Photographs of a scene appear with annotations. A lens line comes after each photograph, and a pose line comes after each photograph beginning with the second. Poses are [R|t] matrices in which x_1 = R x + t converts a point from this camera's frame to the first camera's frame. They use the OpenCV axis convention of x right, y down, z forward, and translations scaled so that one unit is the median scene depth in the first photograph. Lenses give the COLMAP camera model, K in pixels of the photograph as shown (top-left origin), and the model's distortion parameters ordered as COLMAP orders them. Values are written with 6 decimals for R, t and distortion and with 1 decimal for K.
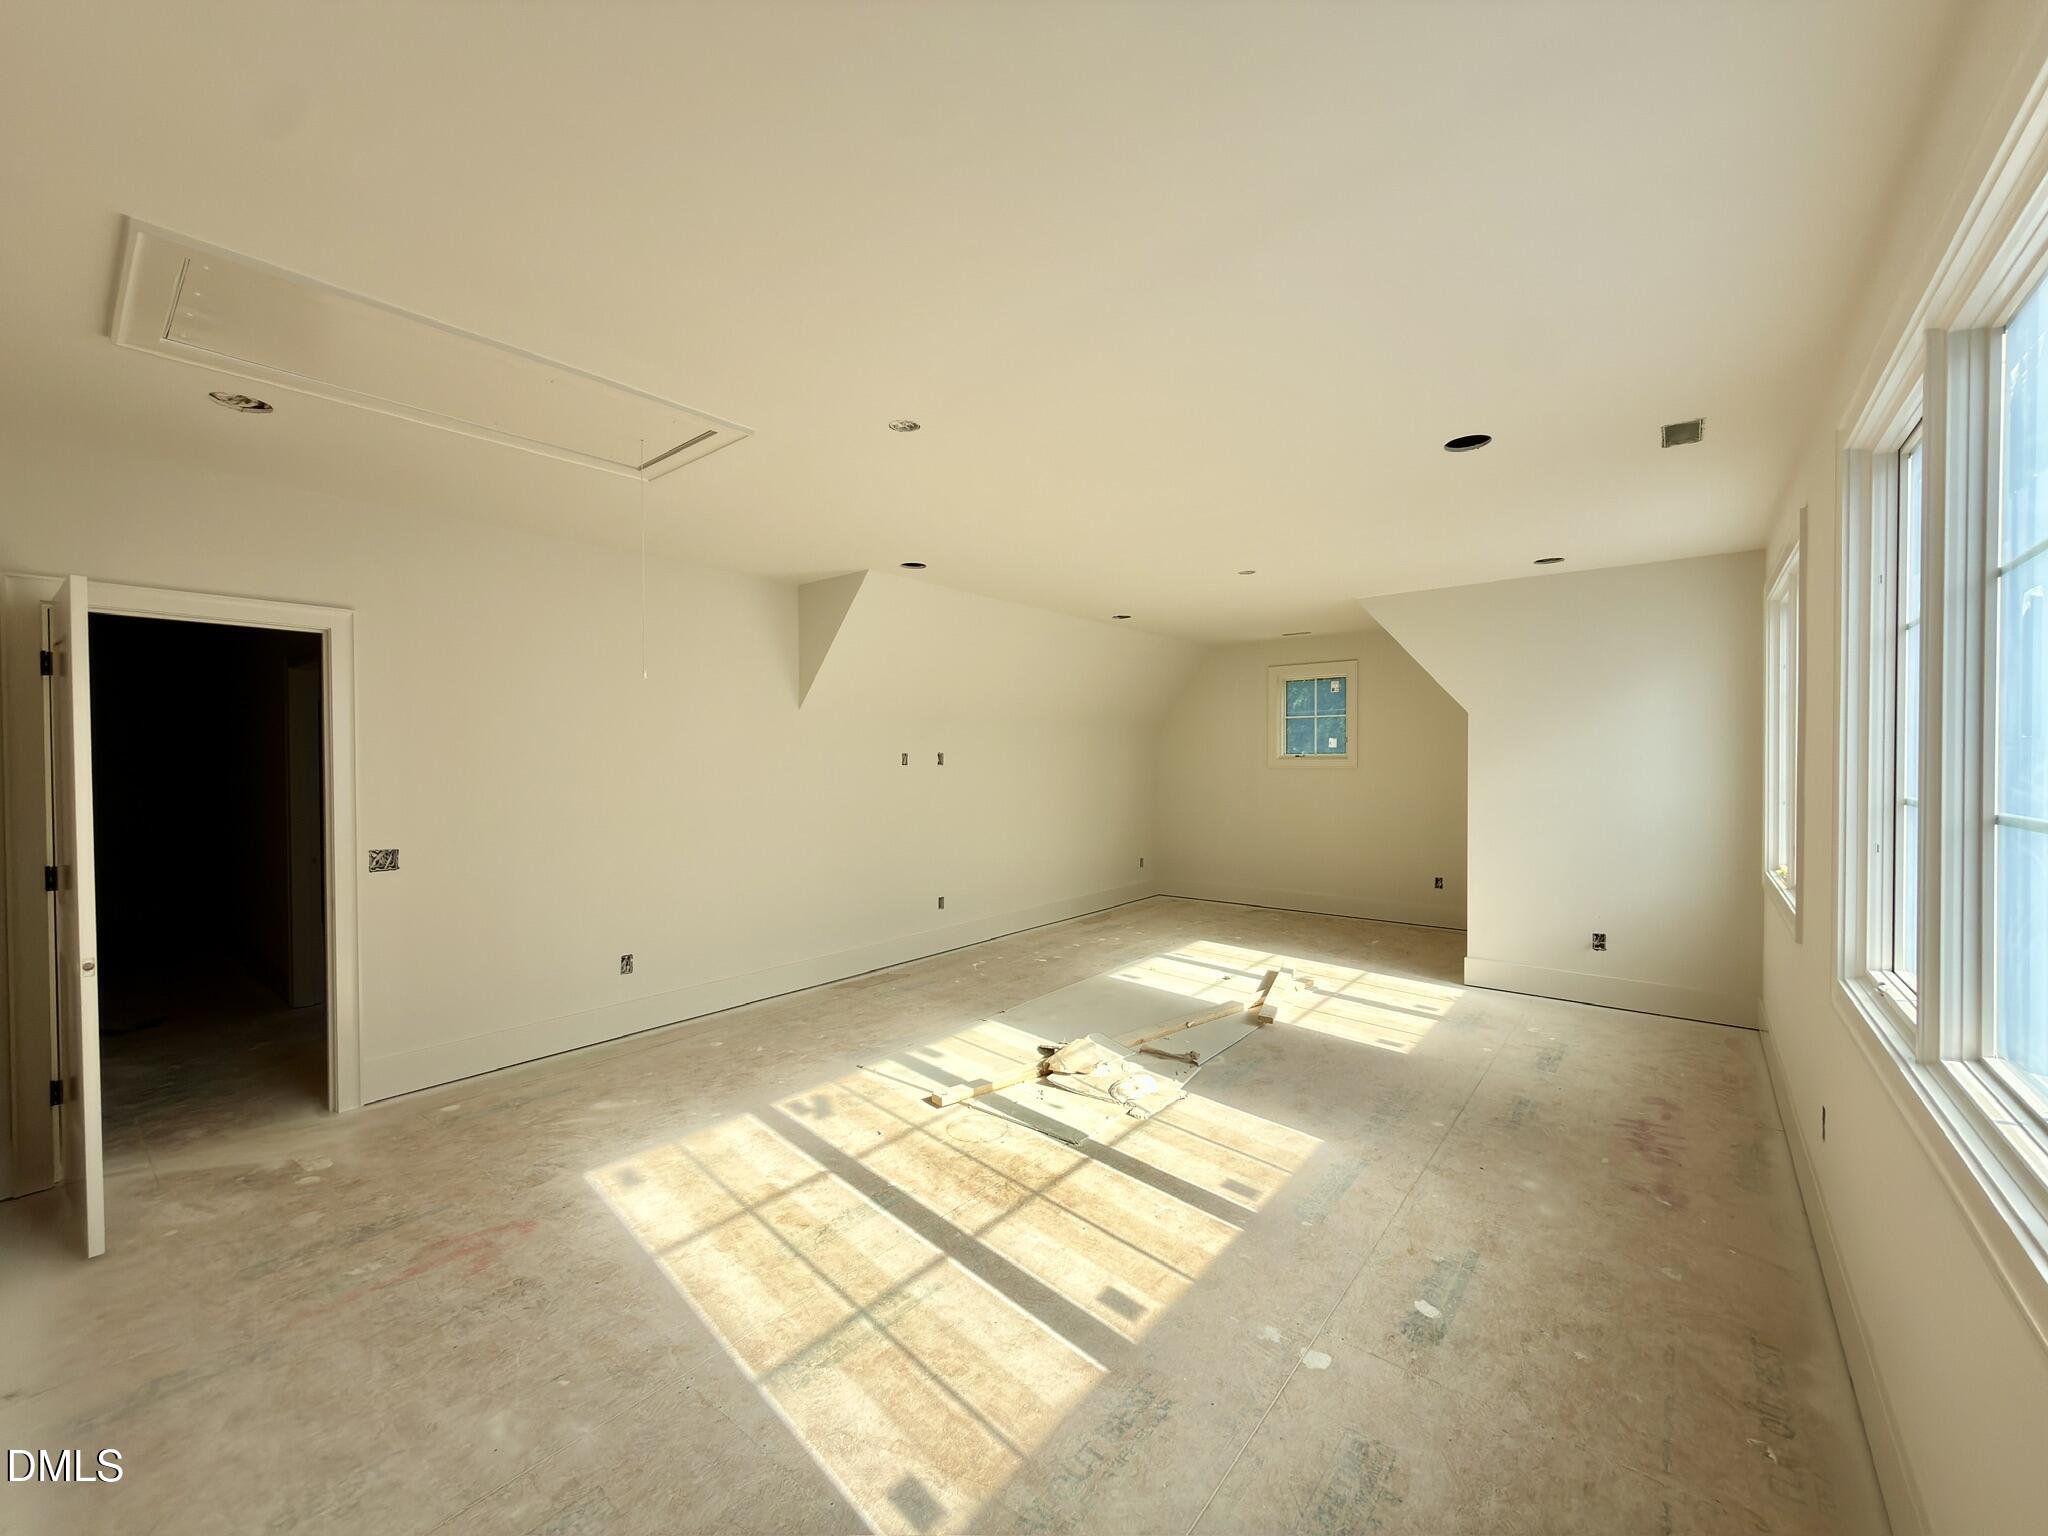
lens RADIAL K [[817.0, 0, 1030.0], [0, 817.0, 769.1], [0, 0, 1]] dist [-0.001761, 0.000113]
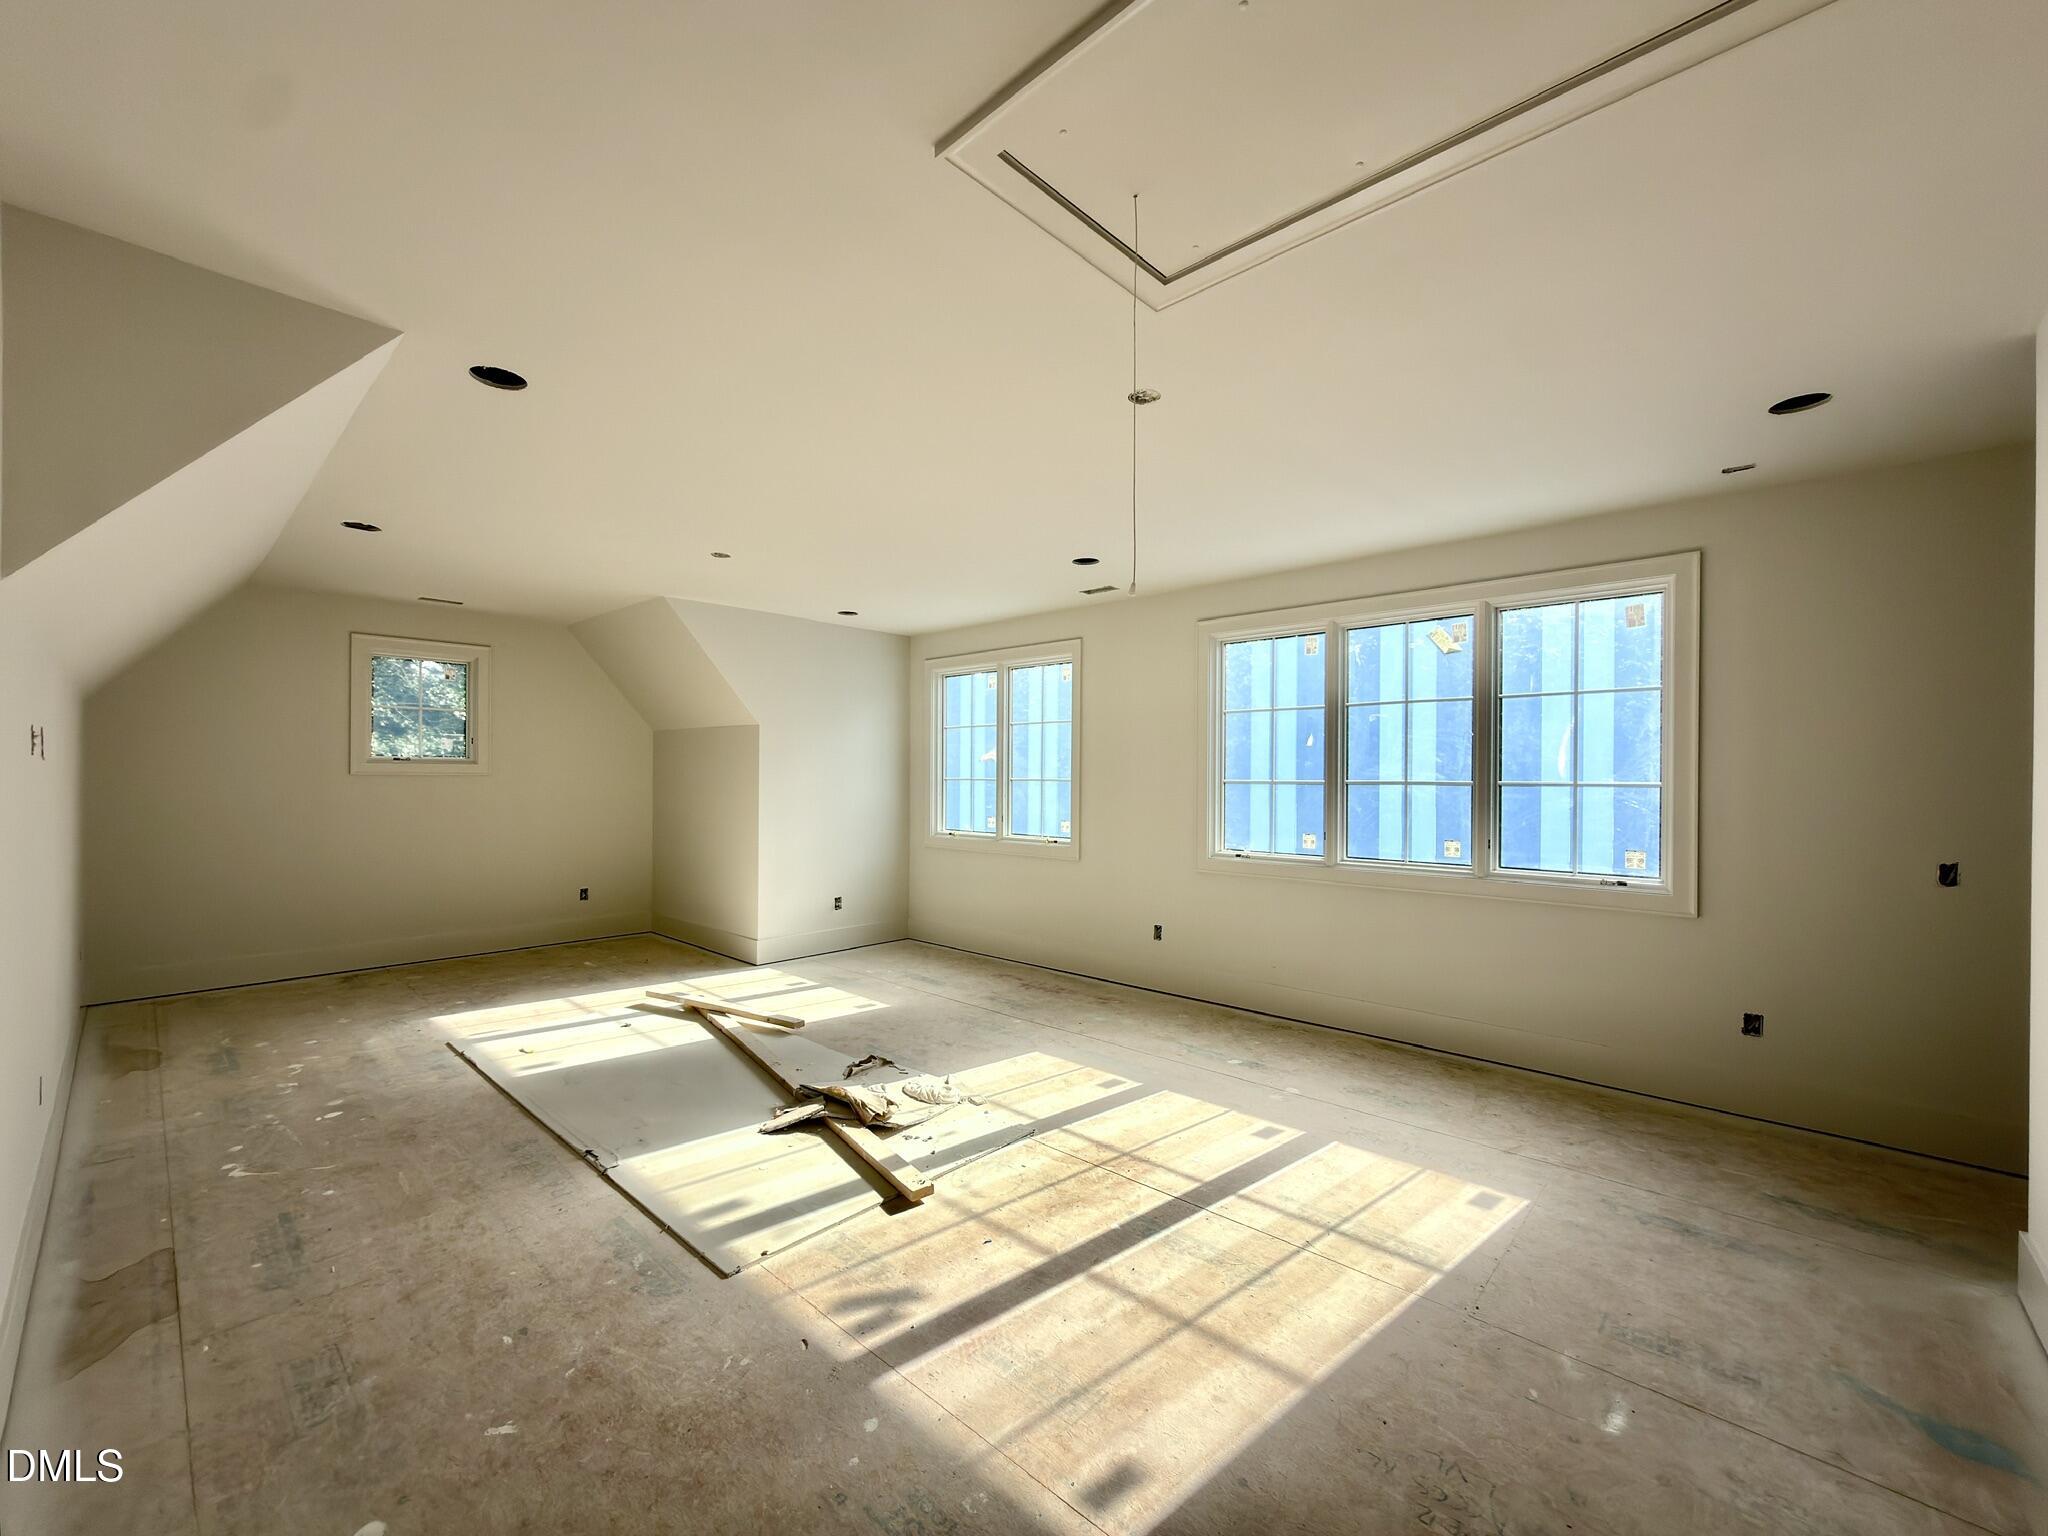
lens RADIAL K [[817.0, 0, 1037.2], [0, 817.0, 764.3], [0, 0, 1]] dist [-0.001761, 0.000113]
pose [[0.069360, 0.017027, 0.997446, -0.968427], [0.008710, 0.999806, -0.017673, 0.021800], [-0.997554, 0.009913, 0.069198, 0.927664]]
